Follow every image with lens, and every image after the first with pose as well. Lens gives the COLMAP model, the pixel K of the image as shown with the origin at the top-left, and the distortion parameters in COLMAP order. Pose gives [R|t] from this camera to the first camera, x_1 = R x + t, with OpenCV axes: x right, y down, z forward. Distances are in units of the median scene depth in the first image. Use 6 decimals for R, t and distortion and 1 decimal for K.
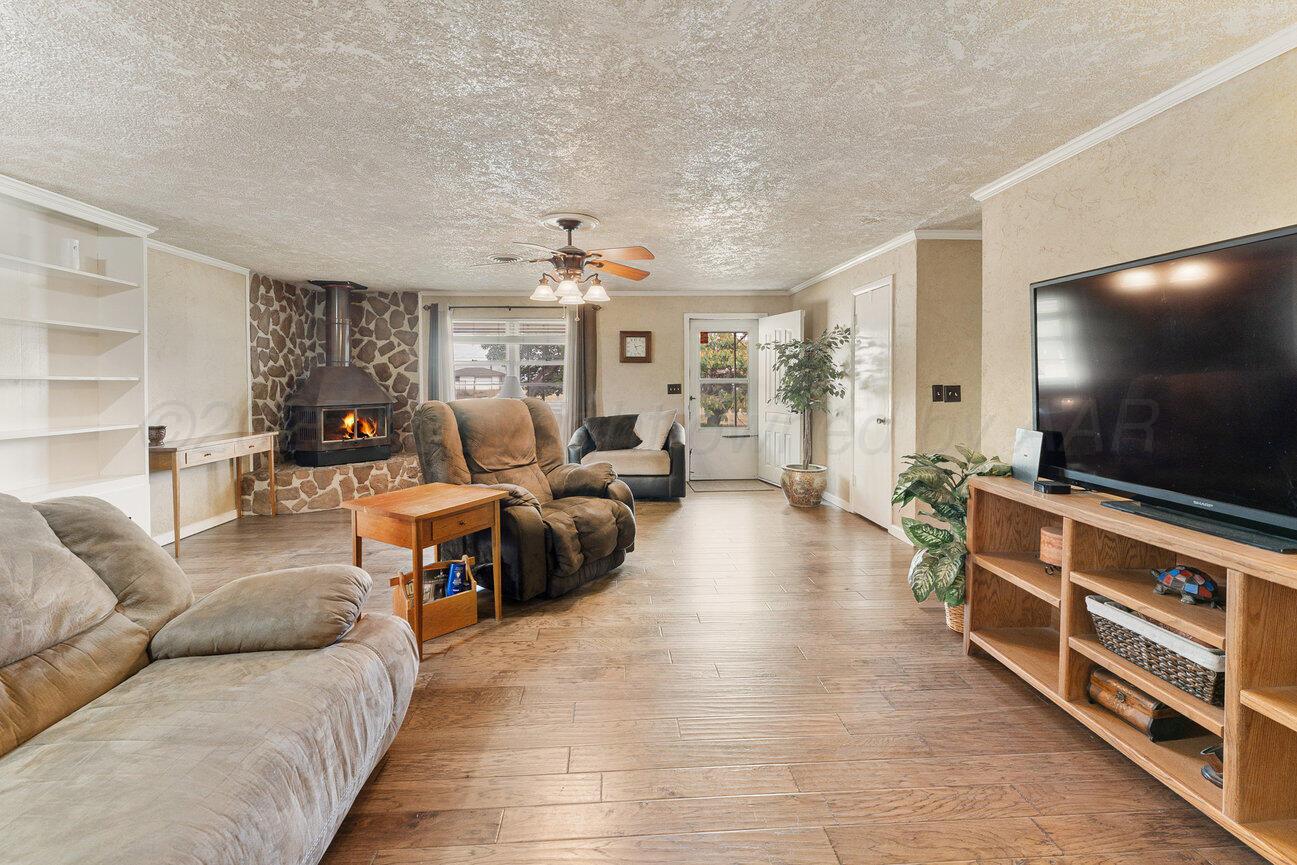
lens RADIAL K [[540.0, 0, 637.9], [0, 540.0, 389.8], [0, 0, 1]] dist [-0.000908, -0.003048]
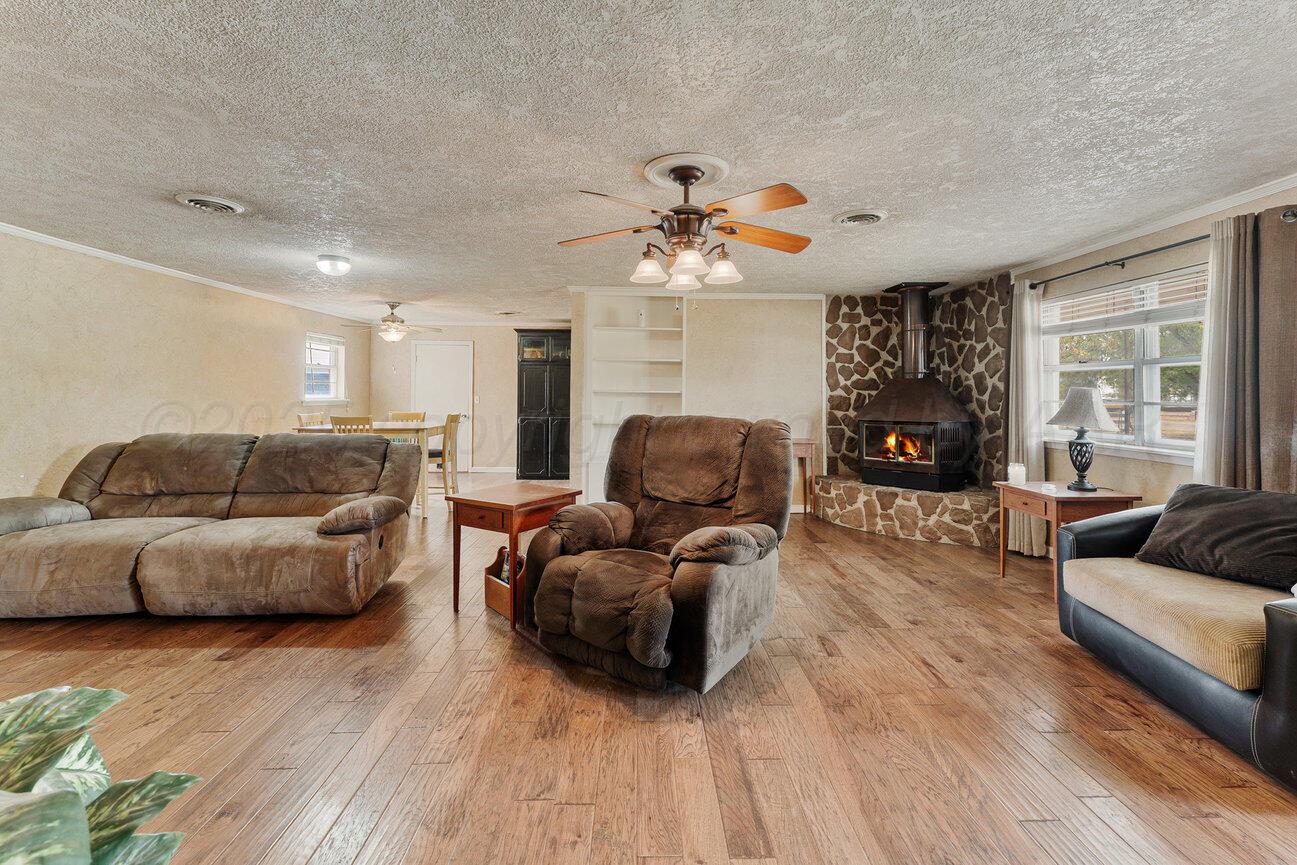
lens RADIAL K [[540.1, 0, 660.1], [0, 540.1, 391.2], [0, 0, 1]] dist [0.001378, 0.000110]
pose [[-0.019621, 0.000630, -0.999807, 0.391311], [-0.020552, 0.999788, 0.001033, -0.015567], [0.999596, 0.020569, -0.019604, 0.665349]]
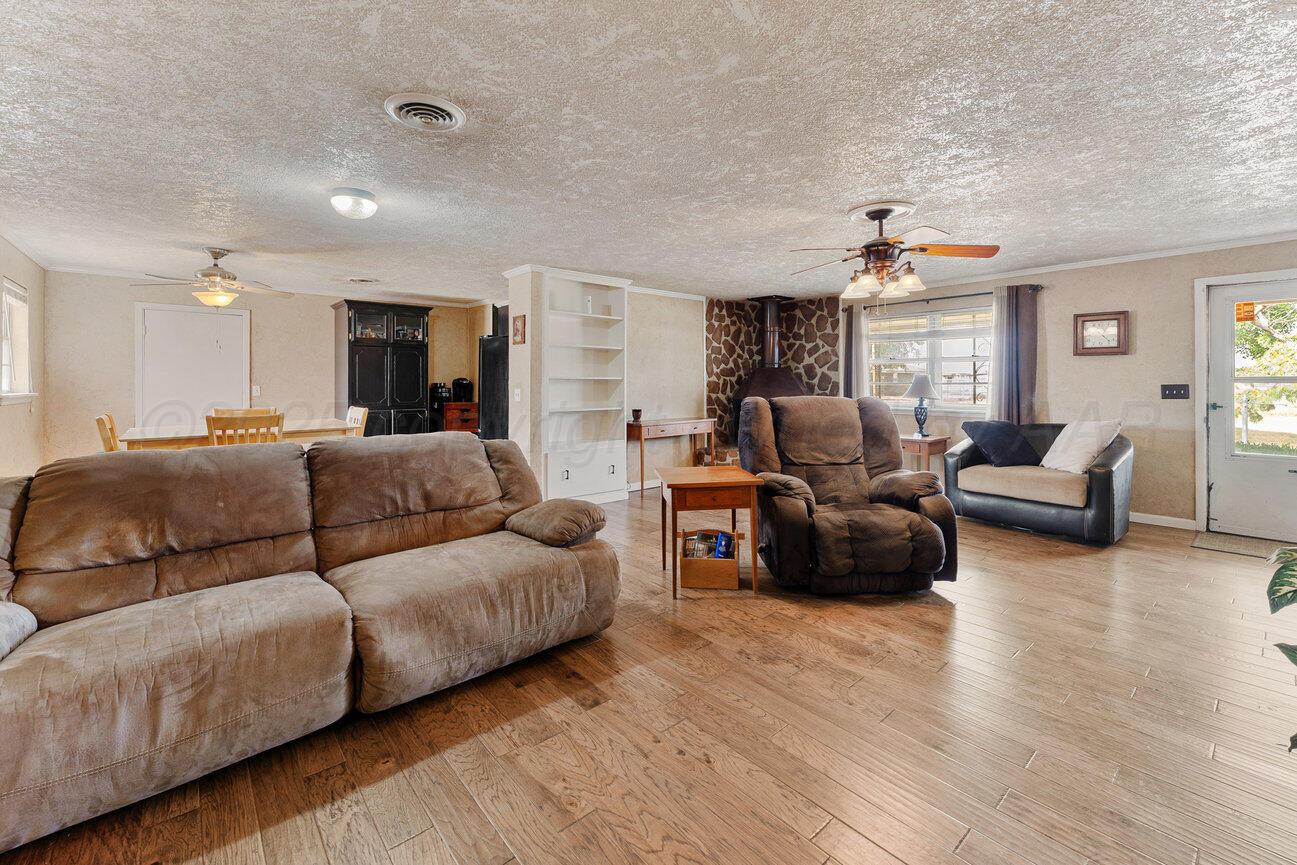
lens RADIAL K [[541.4, 0, 650.4], [0, 541.4, 382.9], [0, 0, 1]] dist [-0.001171, -0.000223]
pose [[0.609472, 0.004972, -0.792792, 0.256175], [-0.012834, 0.999911, -0.003595, -0.001799], [0.792704, 0.012365, 0.609481, 0.071605]]
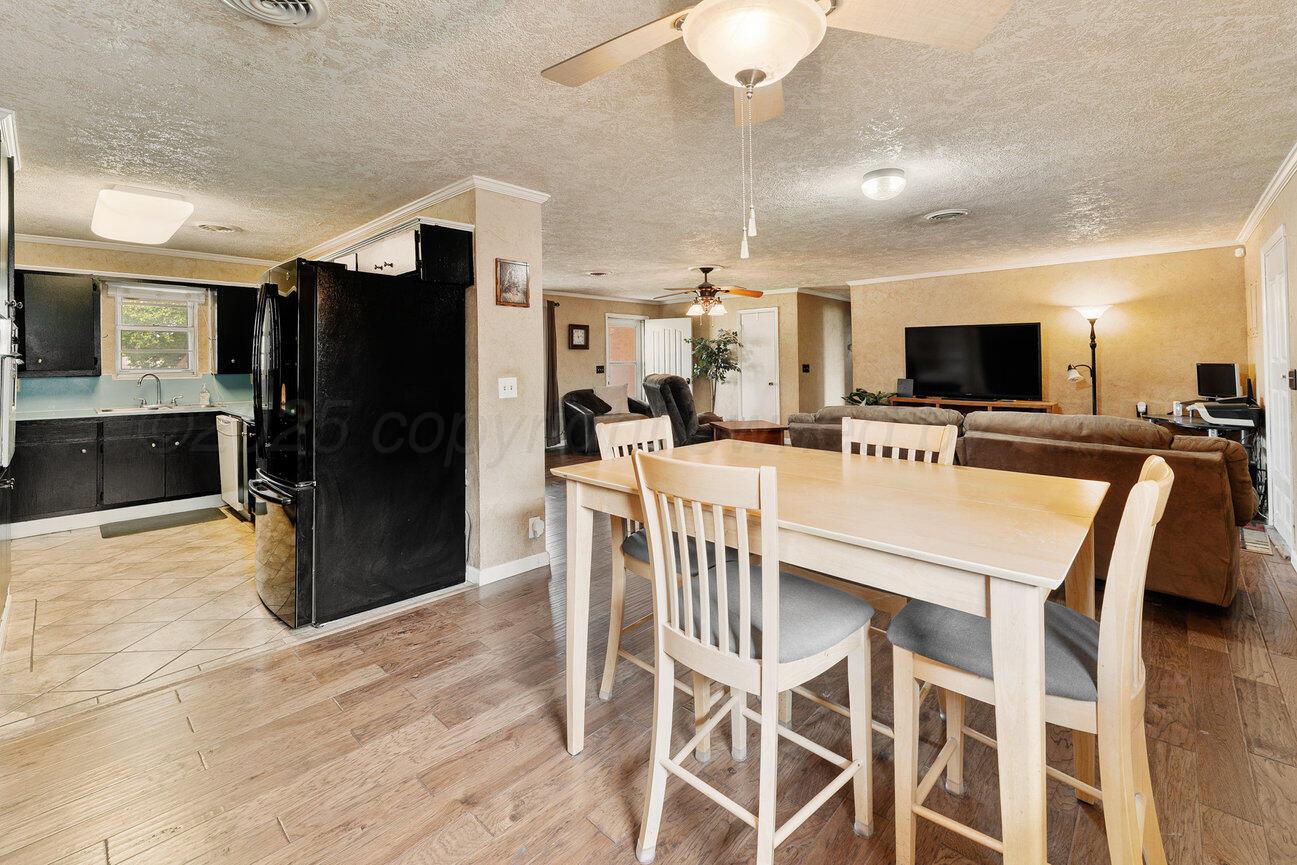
lens RADIAL K [[550.6, 0, 648.7], [0, 550.6, 355.0], [0, 0, 1]] dist [0.000337, 0.000144]
pose [[0.723608, 0.006837, 0.690177, -0.969521], [0.016502, 0.999494, -0.027203, 0.001869], [-0.690014, 0.031073, 0.723129, -0.073111]]
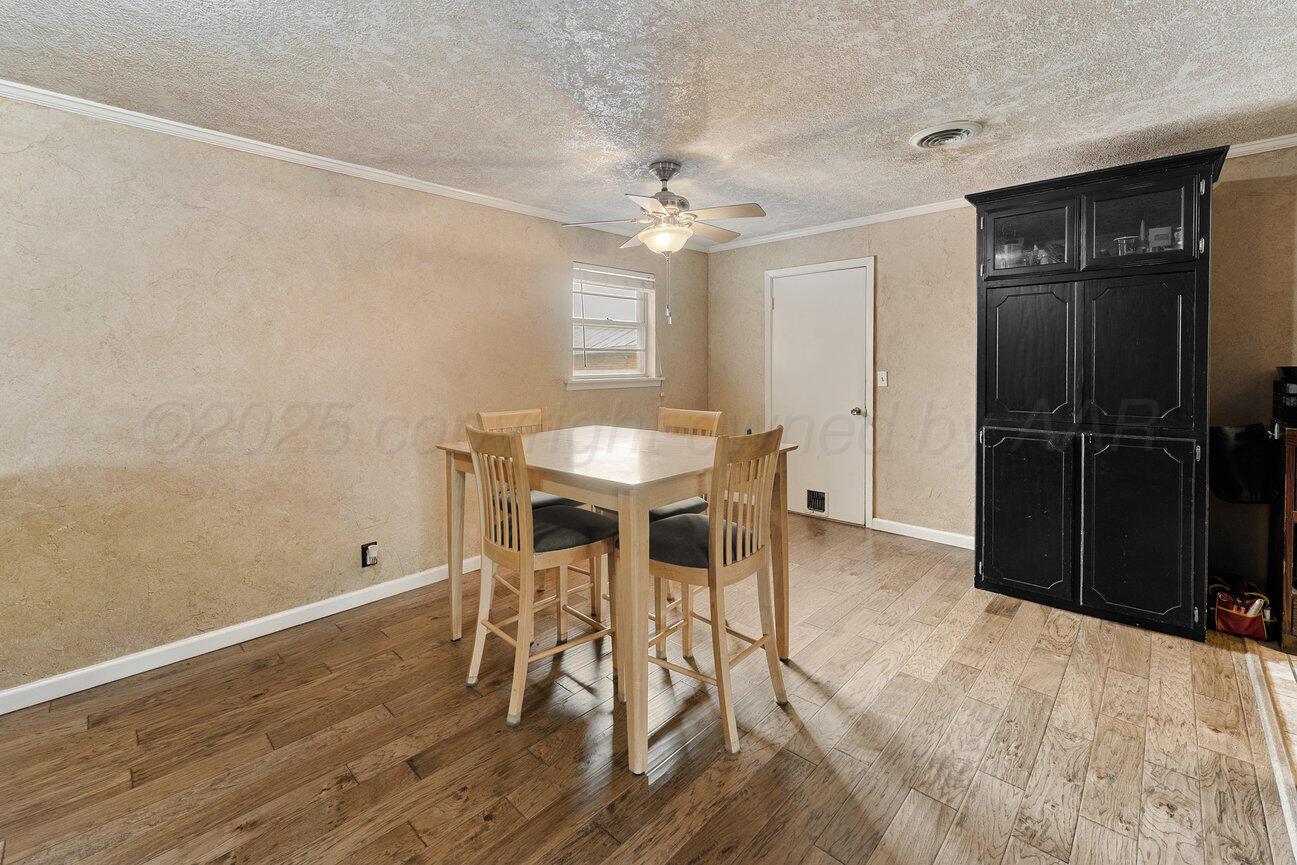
lens RADIAL K [[543.7, 0, 647.5], [0, 543.7, 374.6], [0, 0, 1]] dist [-0.000487, -0.000305]
pose [[-0.733678, 0.020294, -0.679194, -0.405481], [-0.001683, 0.999497, 0.031683, -0.007289], [0.679495, 0.024388, -0.733274, 0.438945]]
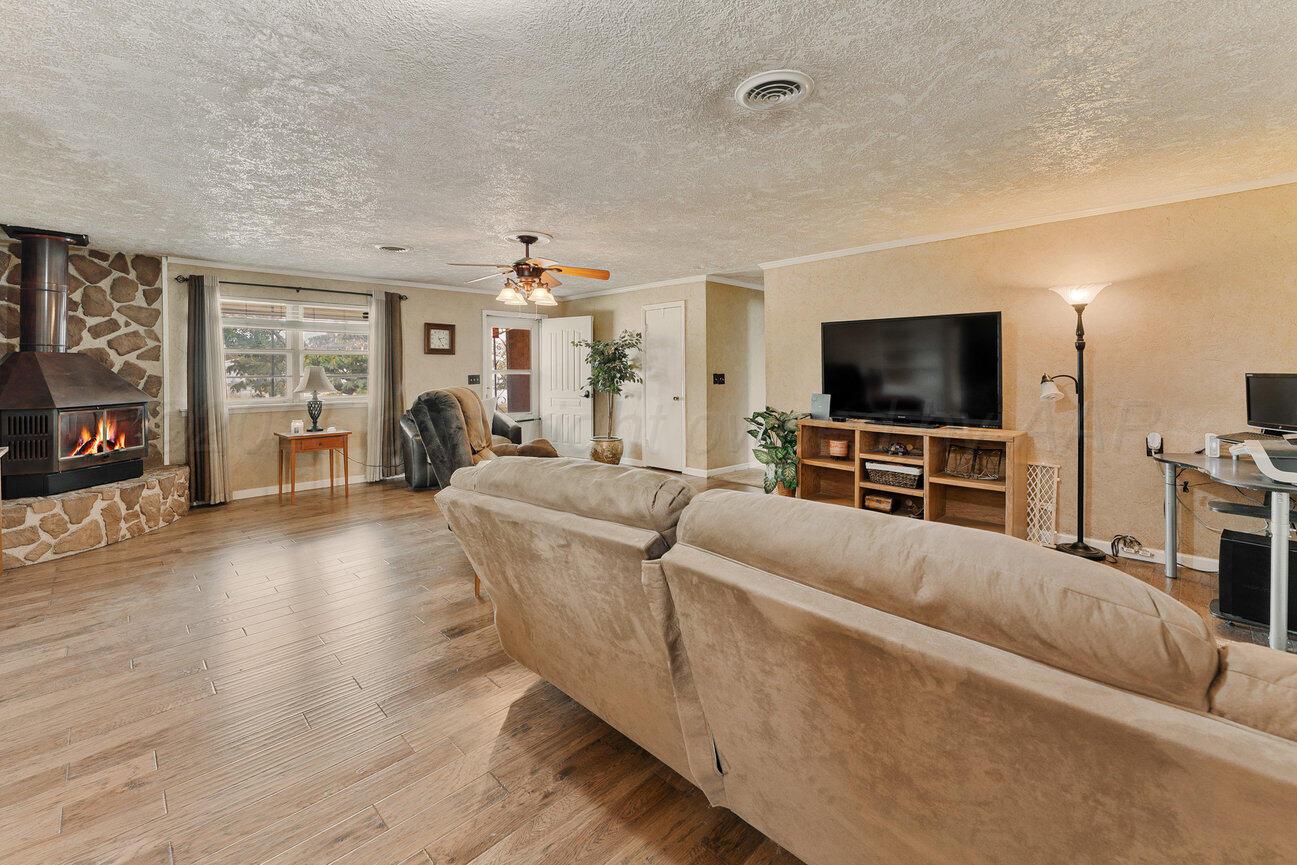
lens RADIAL K [[543.7, 0, 647.5], [0, 543.7, 374.6], [0, 0, 1]] dist [-0.000487, -0.000305]
pose [[0.746277, -0.005071, 0.665616, -0.491945], [0.014417, 0.999860, -0.008547, 0.003360], [-0.665479, 0.015975, 0.746245, -0.045416]]
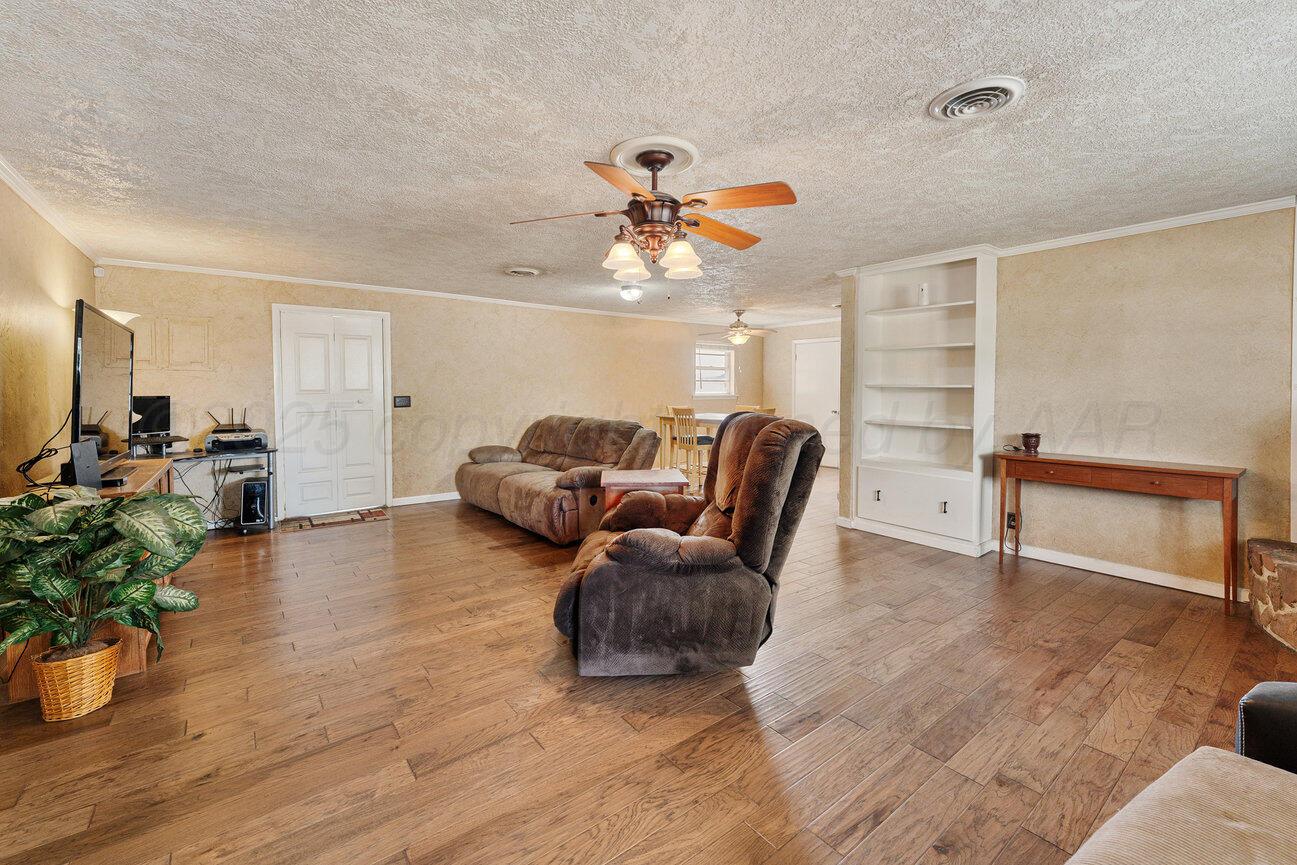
lens RADIAL K [[544.5, 0, 648.6], [0, 544.5, 400.9], [0, 0, 1]] dist [0.000764, -0.000029]
pose [[-0.822231, 0.017947, -0.568870, 0.185544], [-0.004841, 0.999246, 0.038521, -0.020701], [0.569133, 0.034427, -0.821525, 1.059576]]
